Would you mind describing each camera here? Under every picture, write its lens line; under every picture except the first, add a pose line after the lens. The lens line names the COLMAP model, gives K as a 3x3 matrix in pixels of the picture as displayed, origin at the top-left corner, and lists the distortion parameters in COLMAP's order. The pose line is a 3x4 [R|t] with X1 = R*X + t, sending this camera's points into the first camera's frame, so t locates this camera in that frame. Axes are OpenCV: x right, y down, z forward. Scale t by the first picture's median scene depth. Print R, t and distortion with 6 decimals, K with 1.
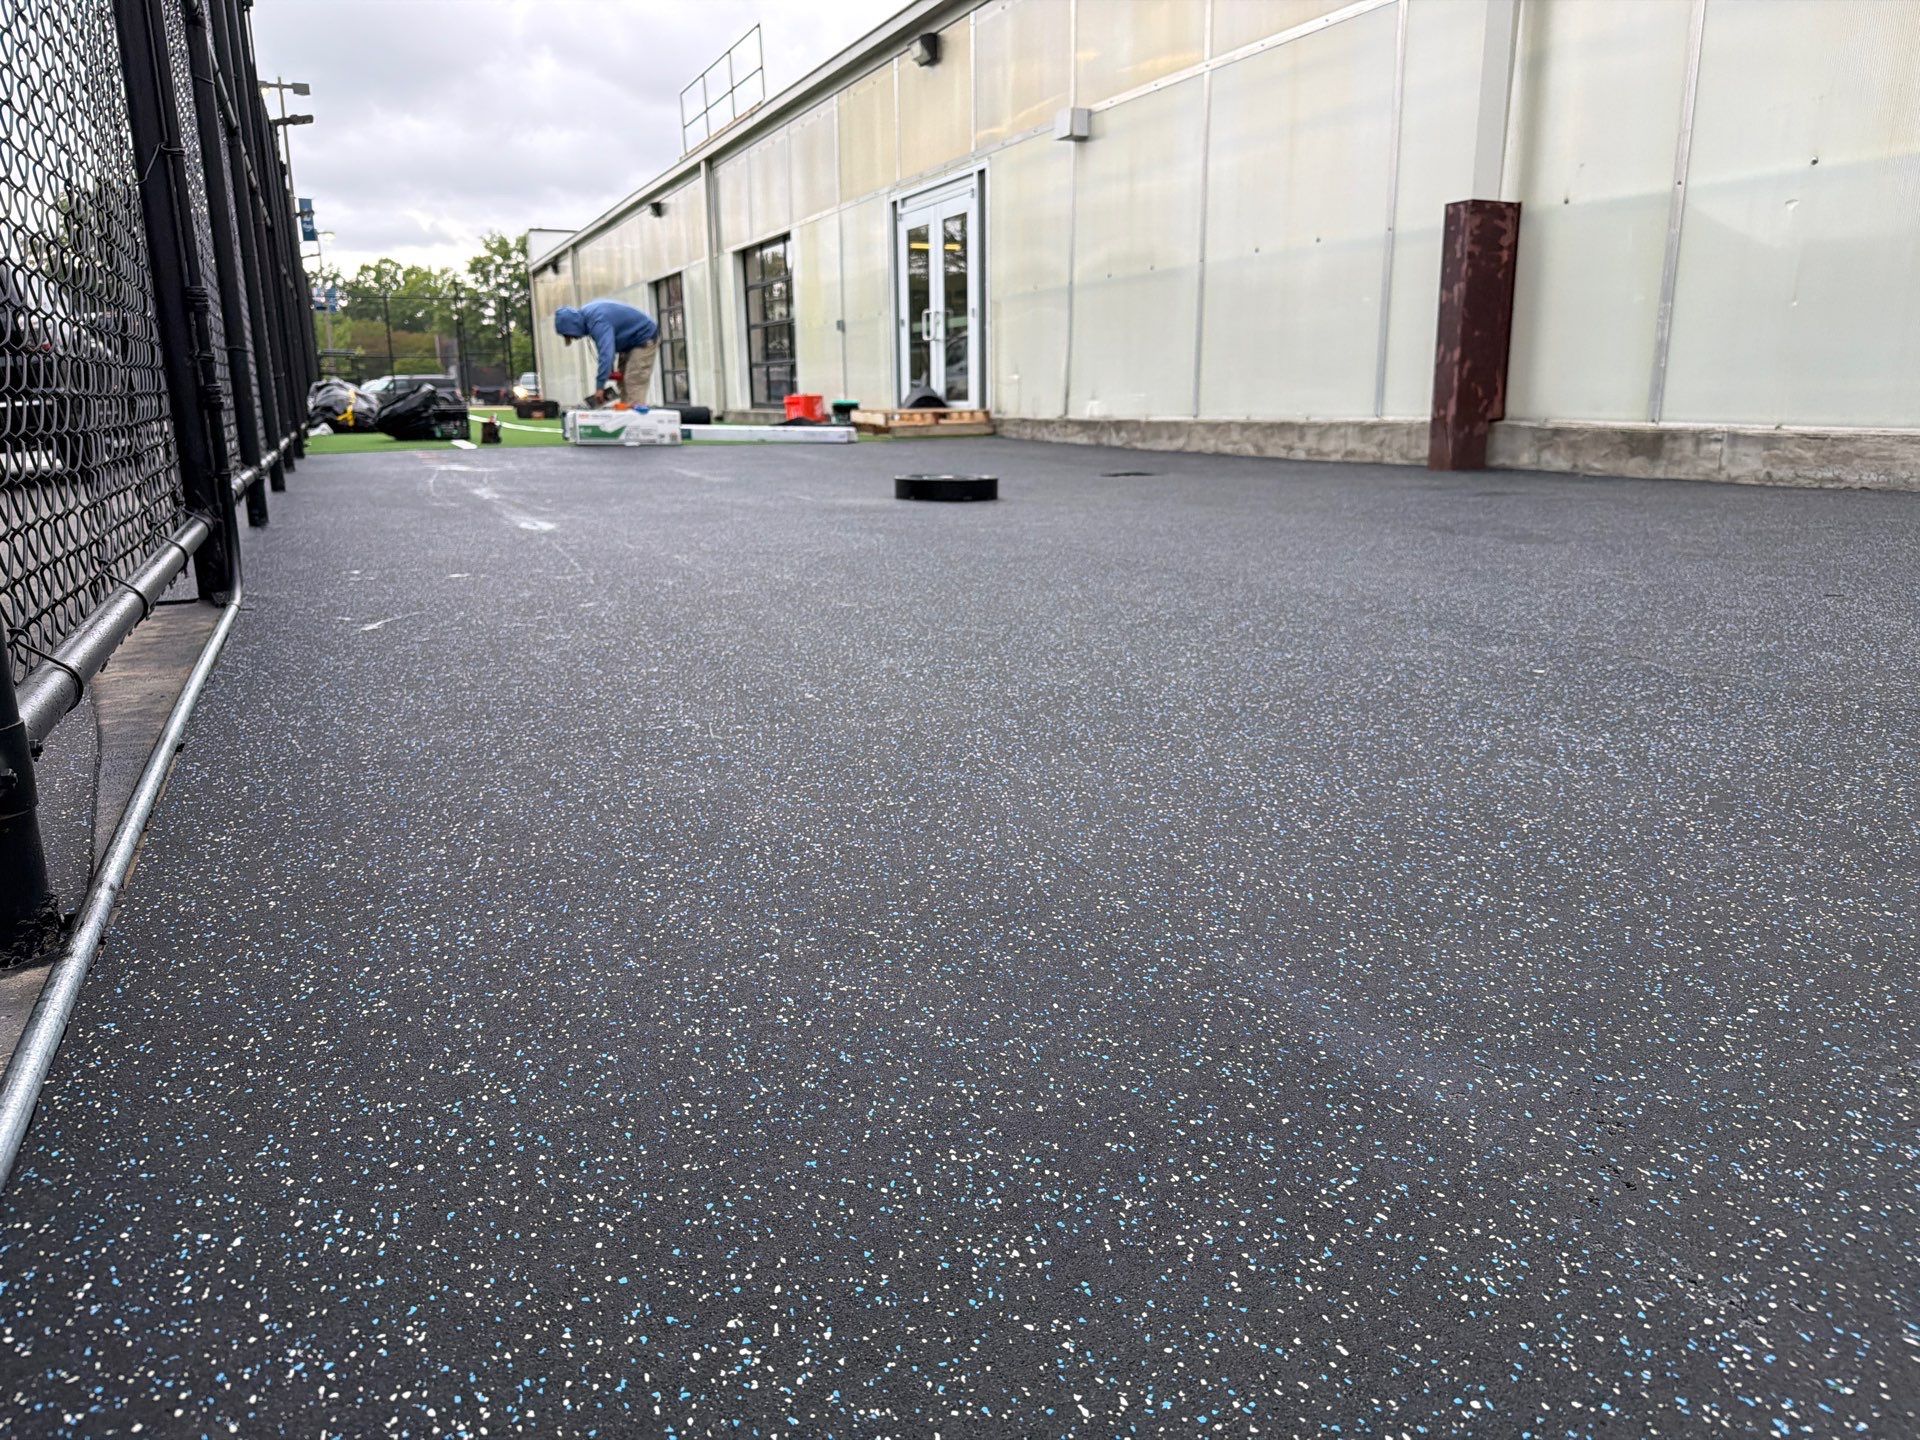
lens RADIAL K [[1347.7, 0, 960.0], [0, 1347.7, 720.0], [0, 0, 1]] dist [0.129736, -0.149879]
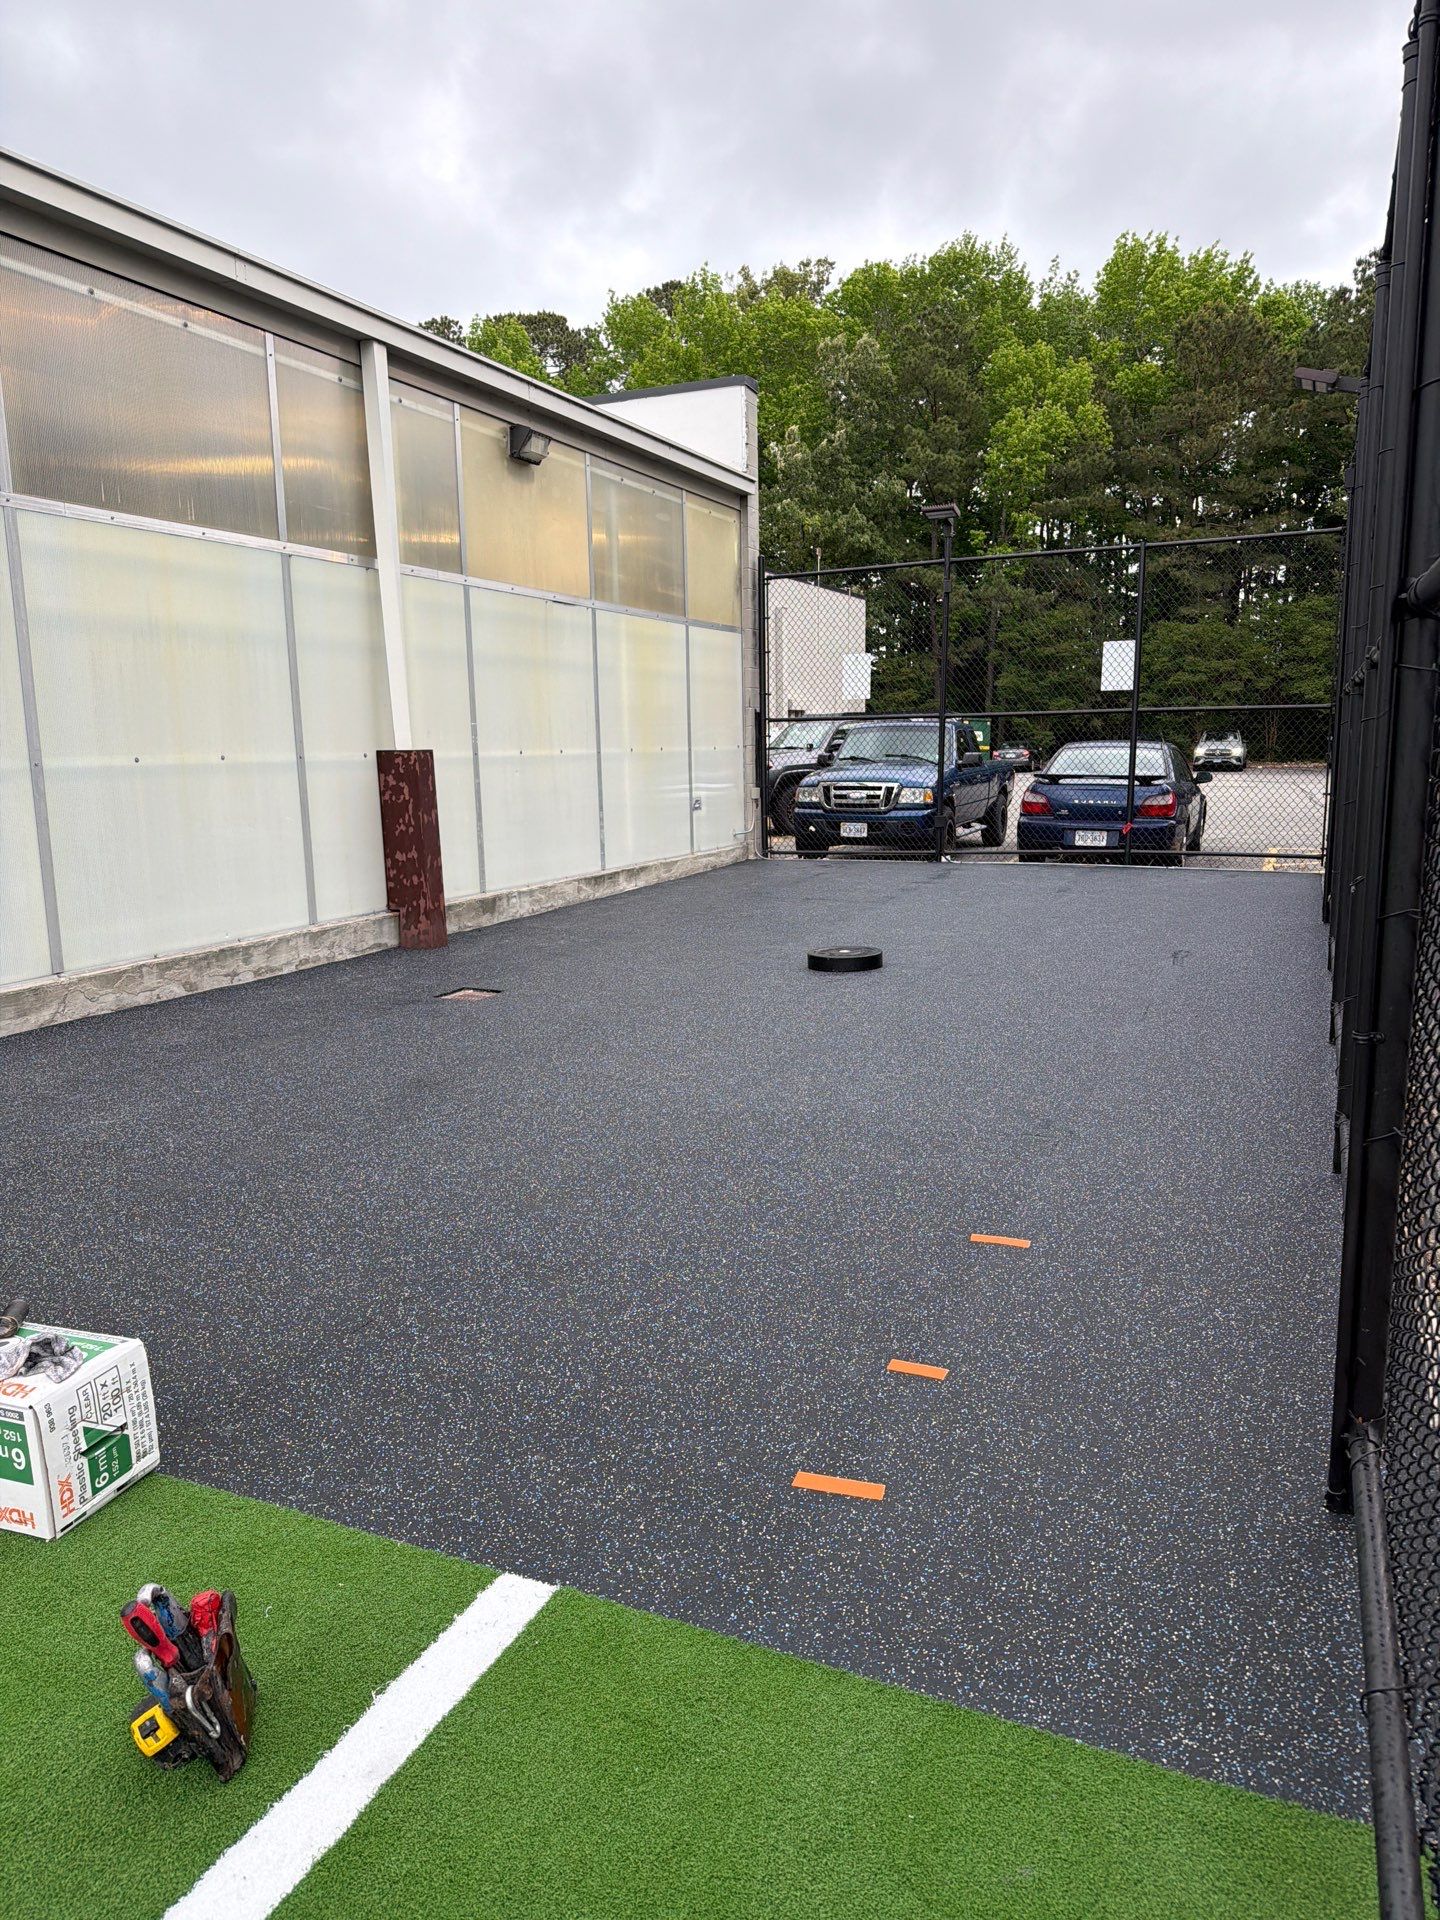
lens RADIAL K [[1347.7, 0, 720.0], [0, 1347.7, 960.0], [0, 0, 1]] dist [0.129736, -0.149879]
pose [[-0.646733, -0.110665, 0.754646, -0.688583], [0.197643, 0.931306, 0.305952, -0.453114], [-0.736664, 0.347020, -0.580434, 1.386025]]
